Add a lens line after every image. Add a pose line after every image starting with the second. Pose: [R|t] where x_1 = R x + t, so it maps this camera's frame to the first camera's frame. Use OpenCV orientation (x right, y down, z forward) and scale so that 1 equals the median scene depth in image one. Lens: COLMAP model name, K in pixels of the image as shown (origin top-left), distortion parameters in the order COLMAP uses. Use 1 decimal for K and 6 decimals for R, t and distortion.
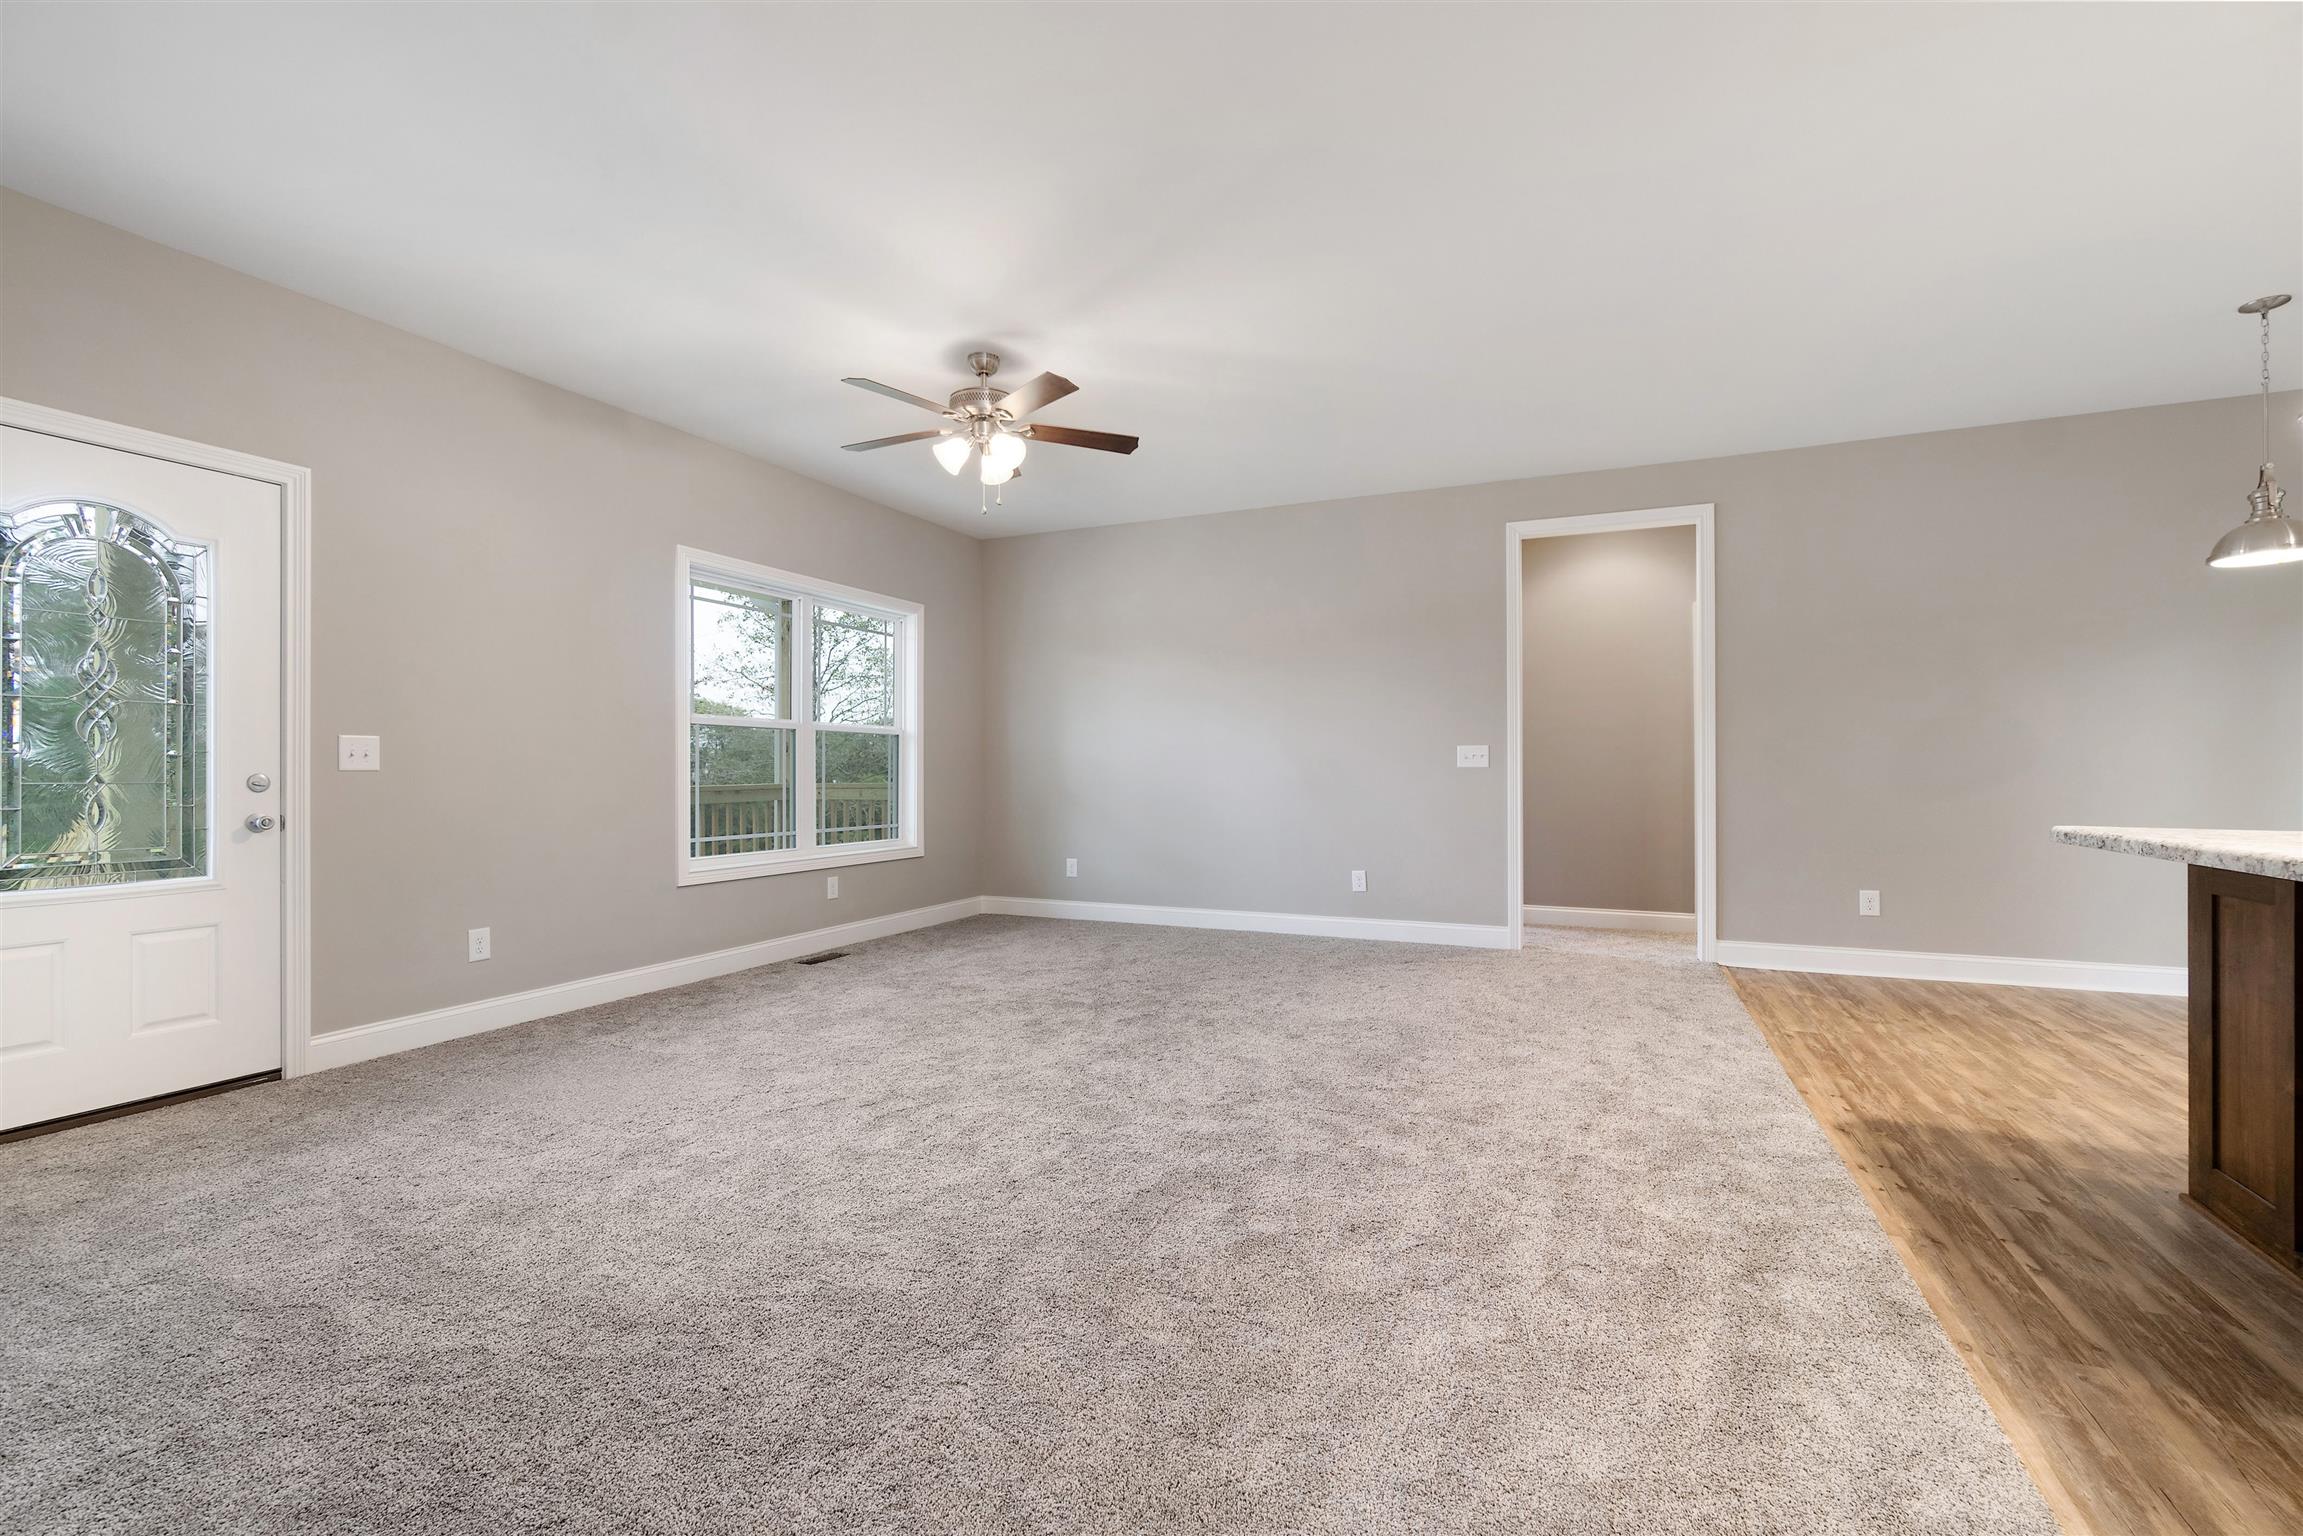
lens RADIAL K [[999.6, 0, 1154.5], [0, 999.6, 763.7], [0, 0, 1]] dist [-0.008435, 0.001729]
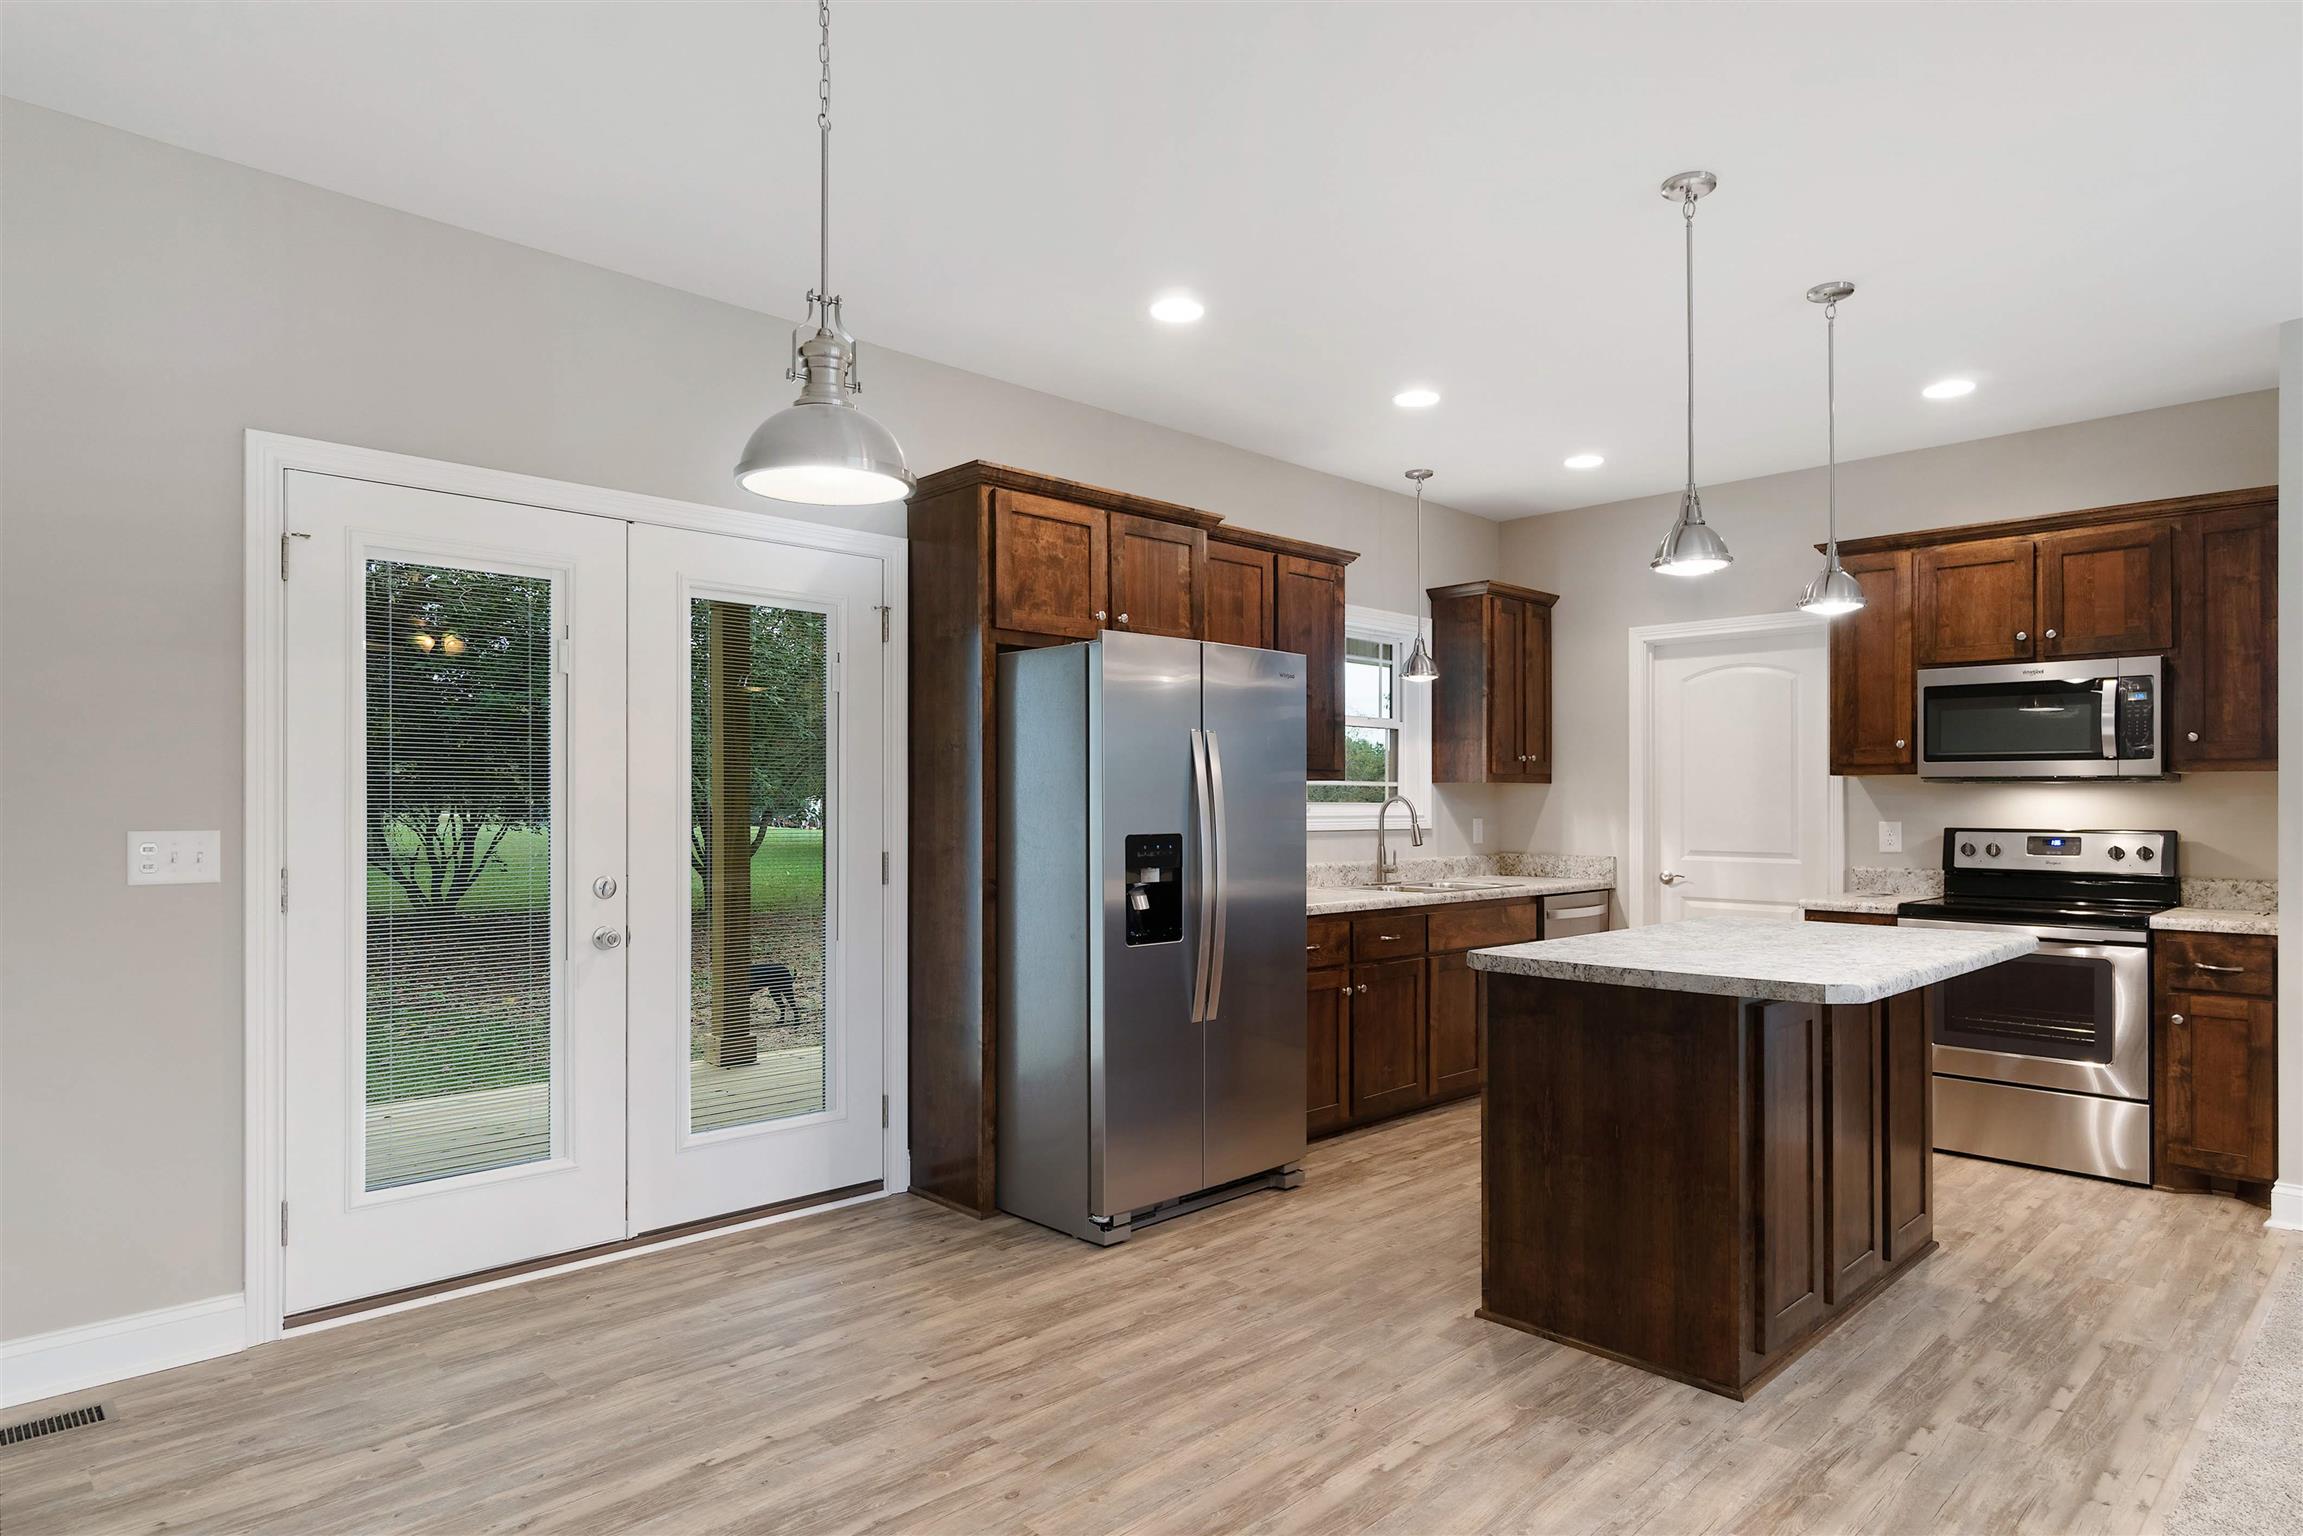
lens RADIAL K [[1304.2, 0, 1172.8], [0, 1304.2, 795.4], [0, 0, 1]] dist [0.002115, 0.001212]
pose [[-0.930133, 0.005137, 0.367188, 0.832400], [-0.000863, 0.999869, -0.016176, -0.053551], [-0.367223, -0.015363, -0.930006, 1.736222]]
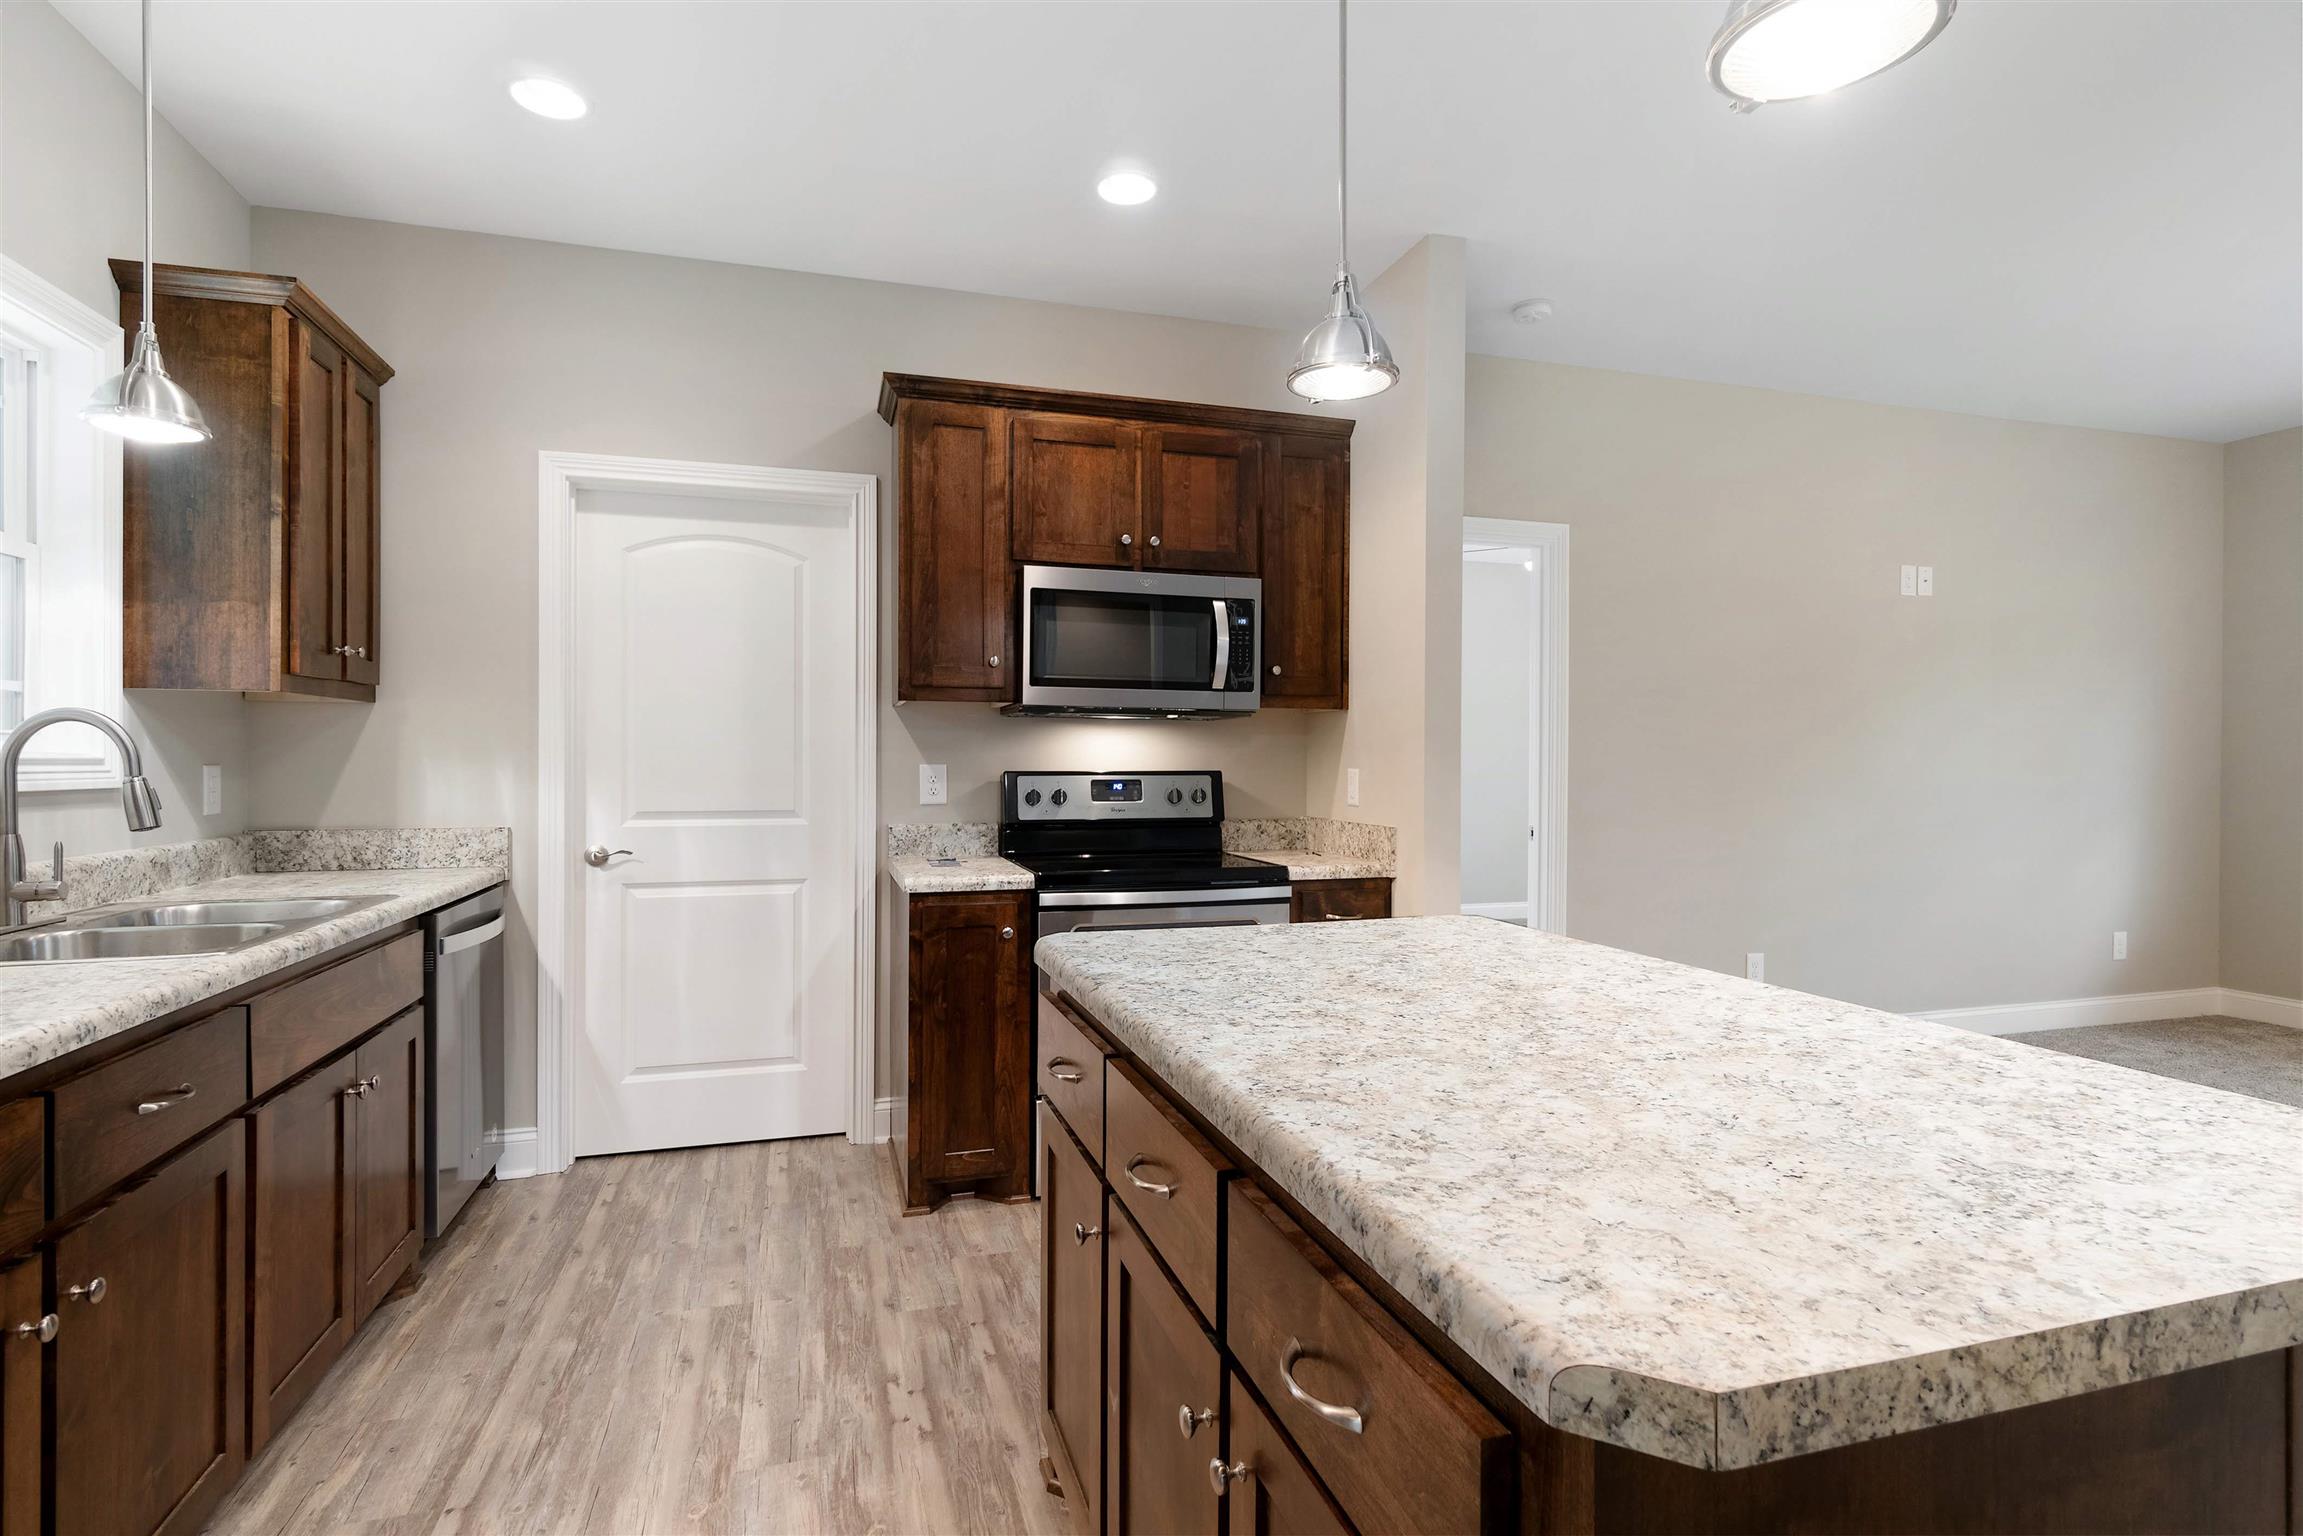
lens RADIAL K [[1125.8, 0, 1148.6], [0, 1125.8, 758.6], [0, 0, 1]] dist [0.003077, -0.003612]
pose [[-0.759068, 0.002631, -0.651006, 1.166369], [0.006392, 0.999974, -0.003412, -0.048168], [0.650980, -0.006752, -0.759065, 0.794474]]
